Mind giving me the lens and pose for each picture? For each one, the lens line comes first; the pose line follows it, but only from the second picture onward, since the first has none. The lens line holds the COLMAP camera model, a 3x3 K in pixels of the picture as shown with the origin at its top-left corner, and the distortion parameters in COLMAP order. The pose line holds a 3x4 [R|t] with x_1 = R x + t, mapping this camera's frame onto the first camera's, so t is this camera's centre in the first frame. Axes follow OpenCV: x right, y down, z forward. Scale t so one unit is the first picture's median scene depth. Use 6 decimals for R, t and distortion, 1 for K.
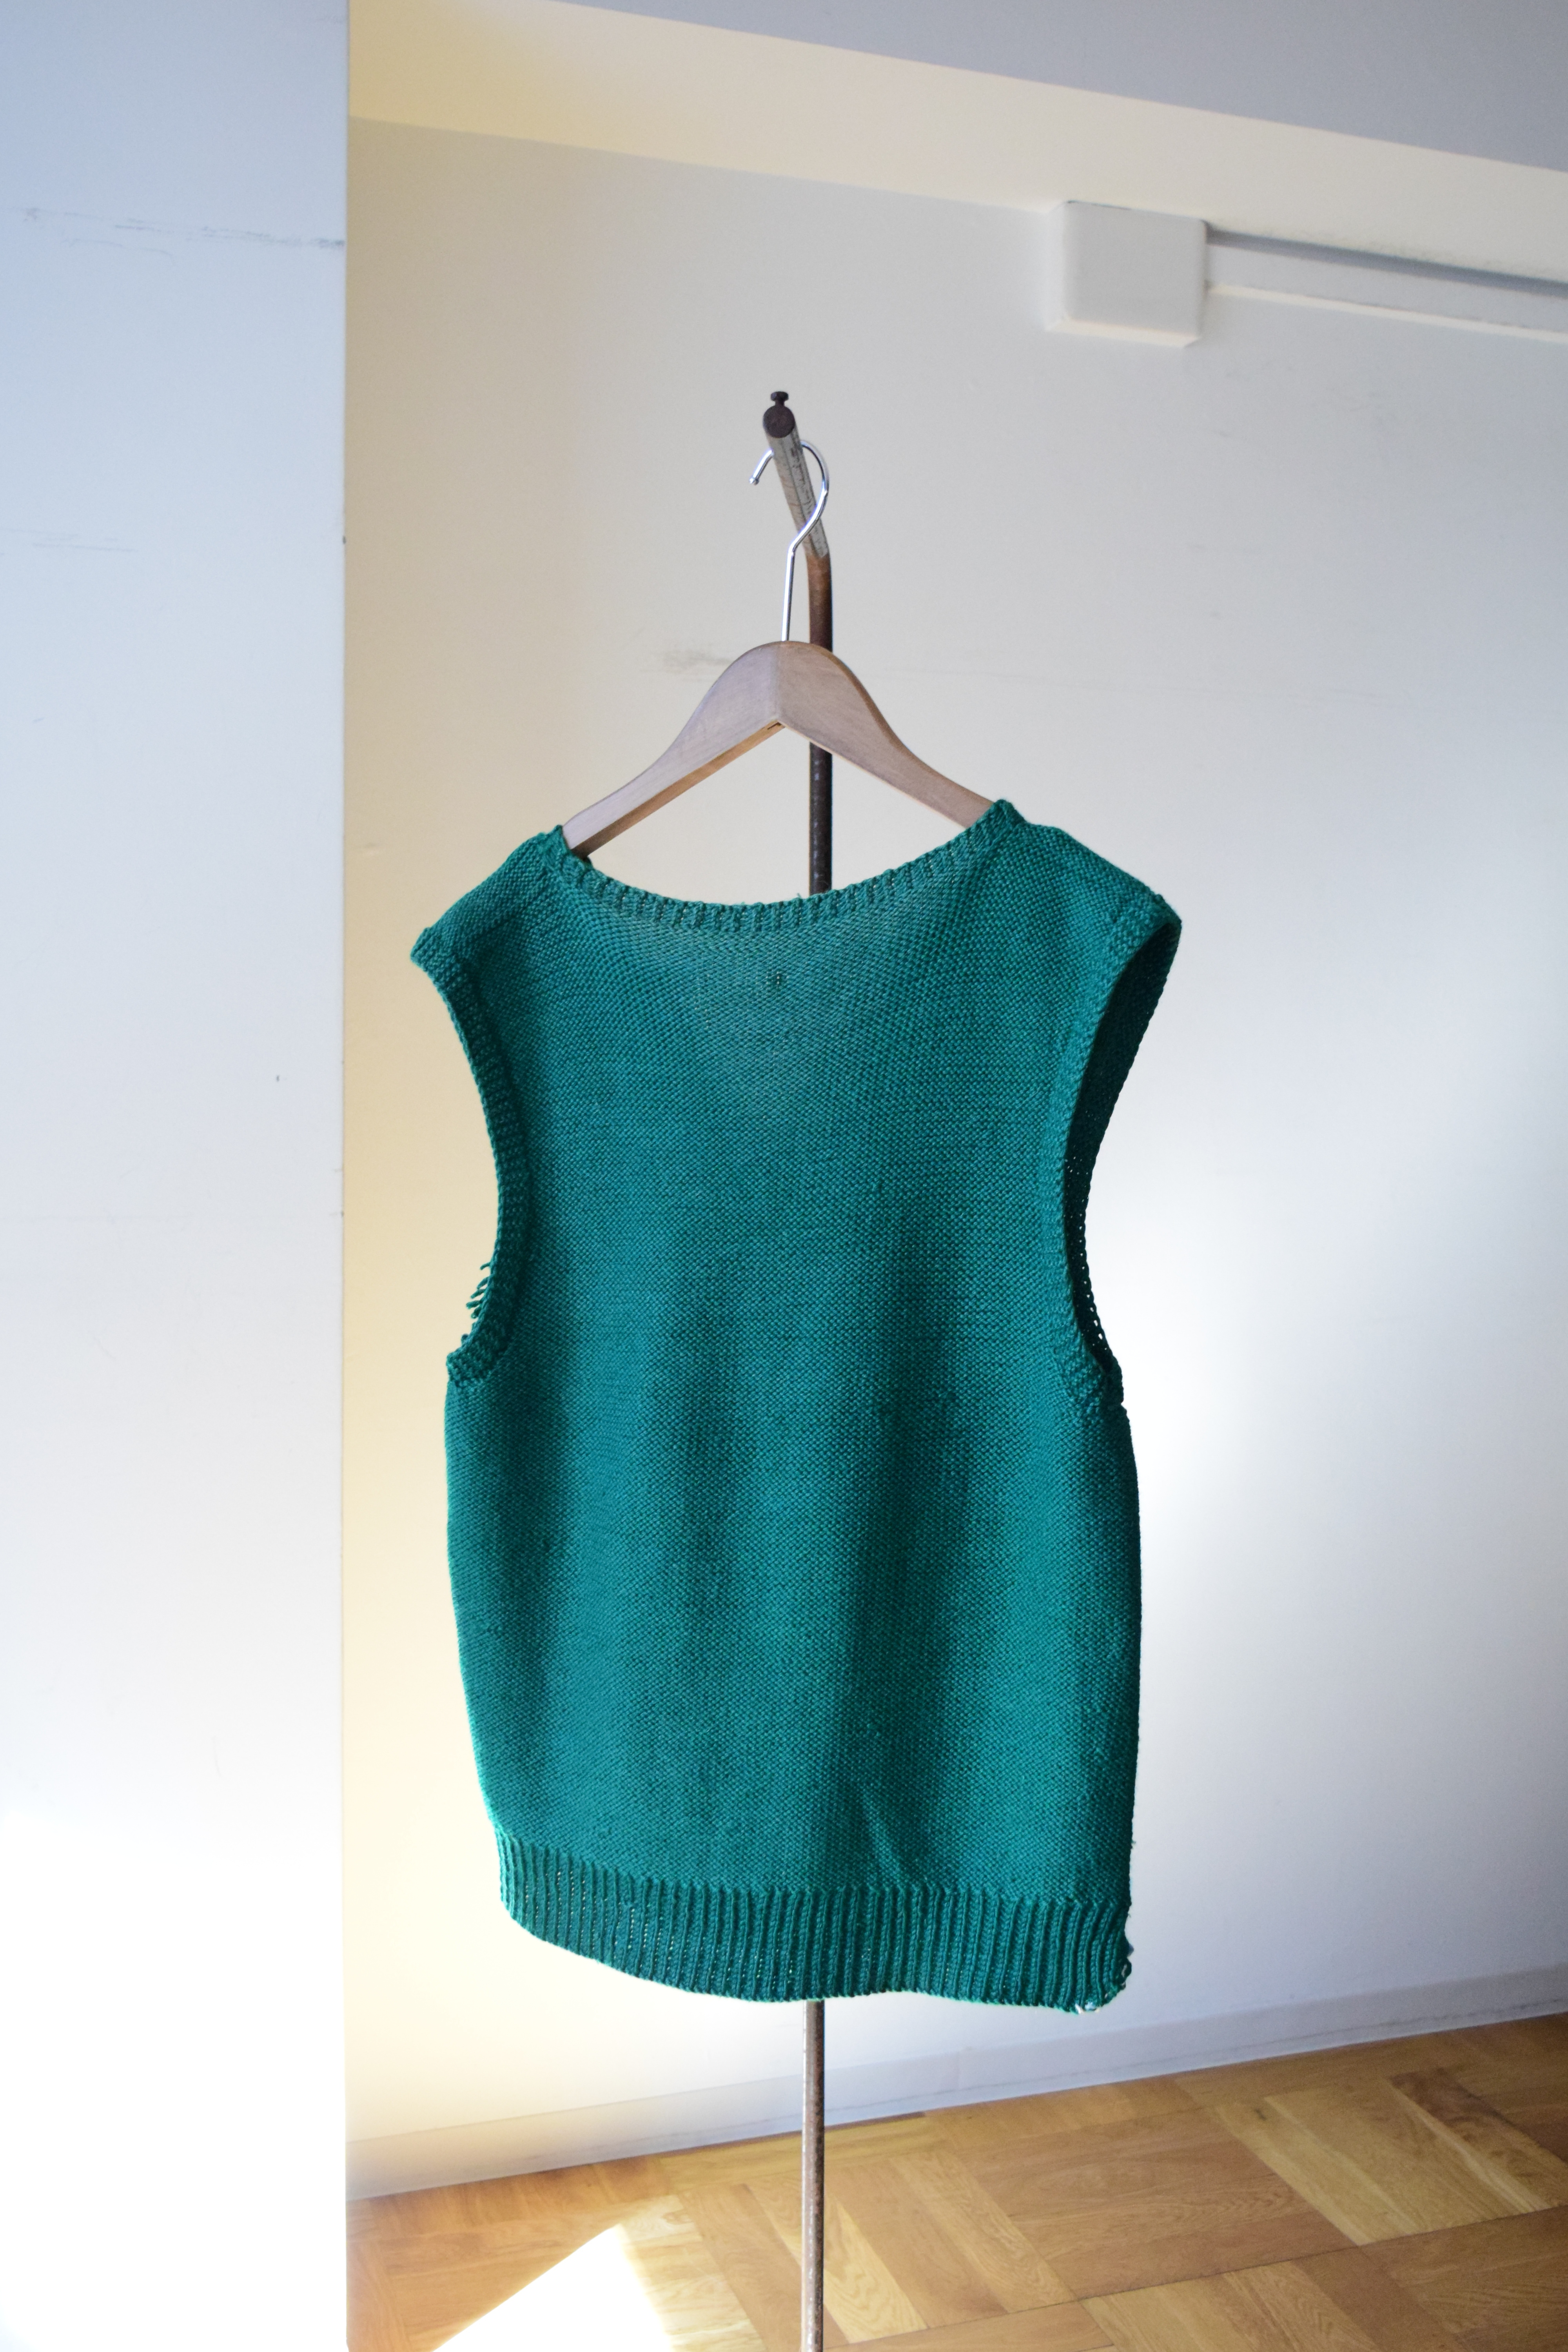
lens RADIAL K [[2267.1, 0, 786.9], [0, 2267.1, 1173.5], [0, 0, 1]] dist [-0.029869, 0.000000]
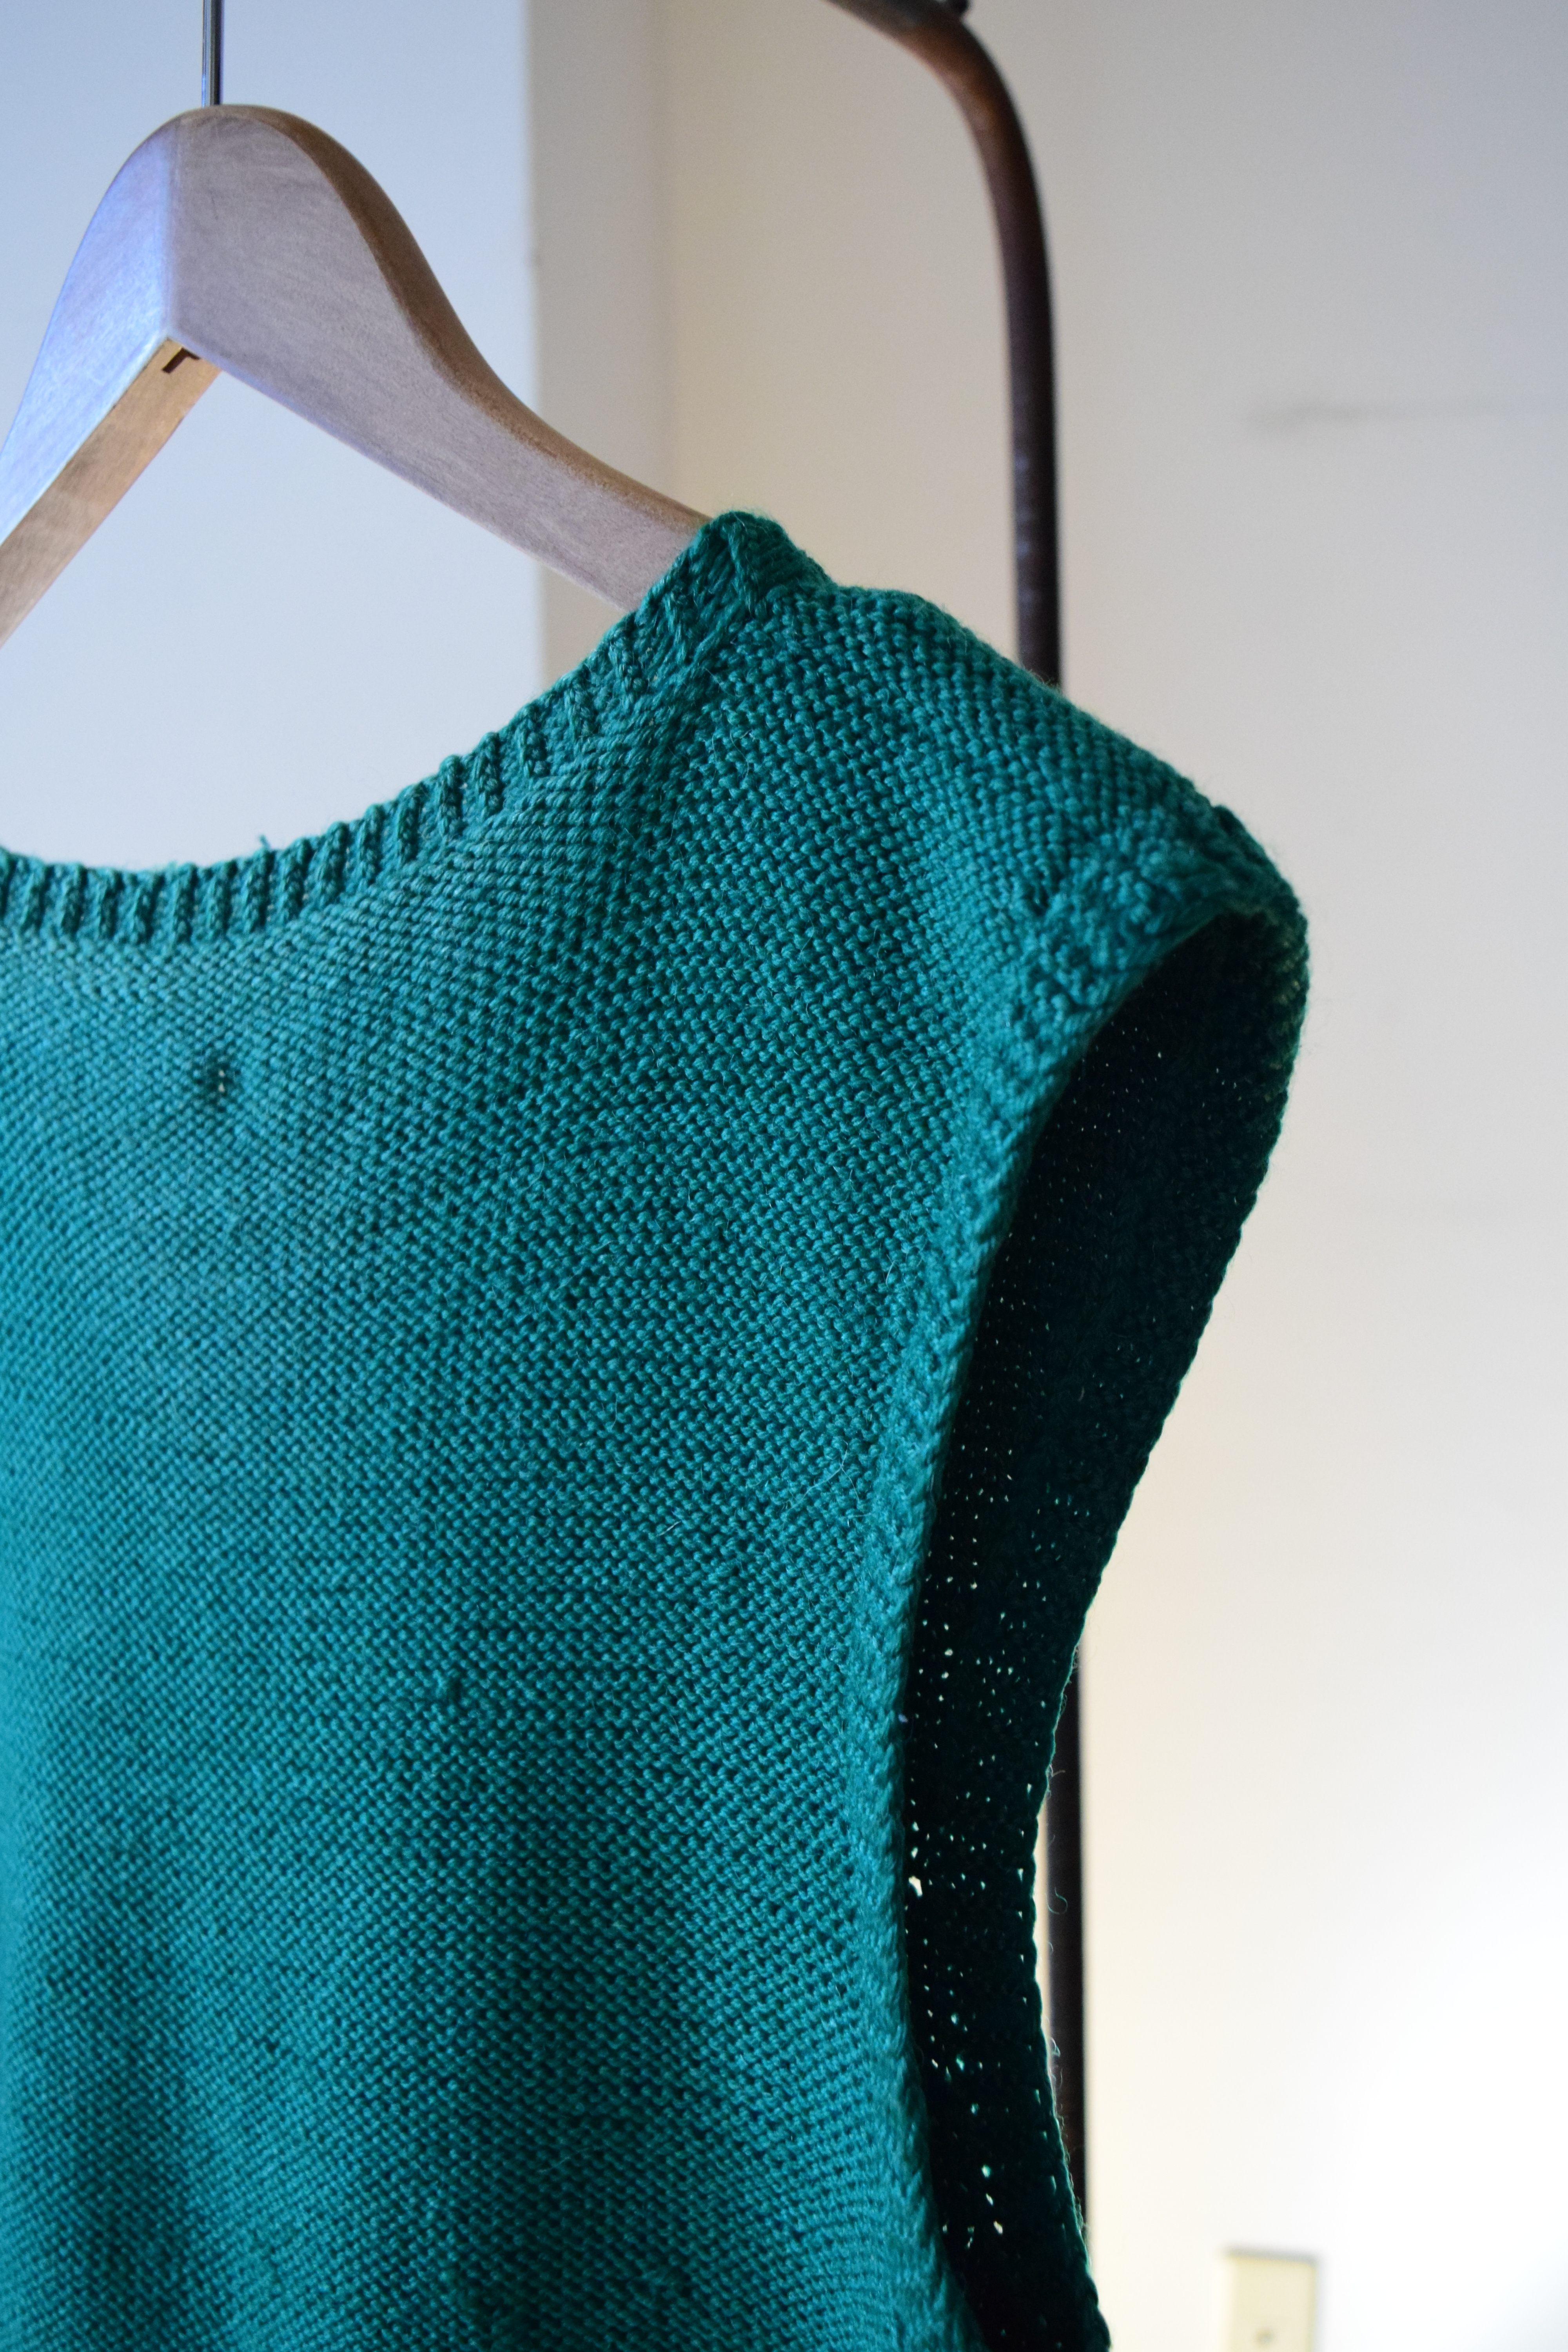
lens RADIAL K [[2267.1, 0, 780.6], [0, 2267.1, 1181.9], [0, 0, 1]] dist [-0.029869, 0.000000]
pose [[0.961655, 0.010193, -0.274073, 0.184119], [0.003633, 0.998748, 0.049891, -0.088795], [0.274239, -0.048974, 0.960414, 0.695027]]
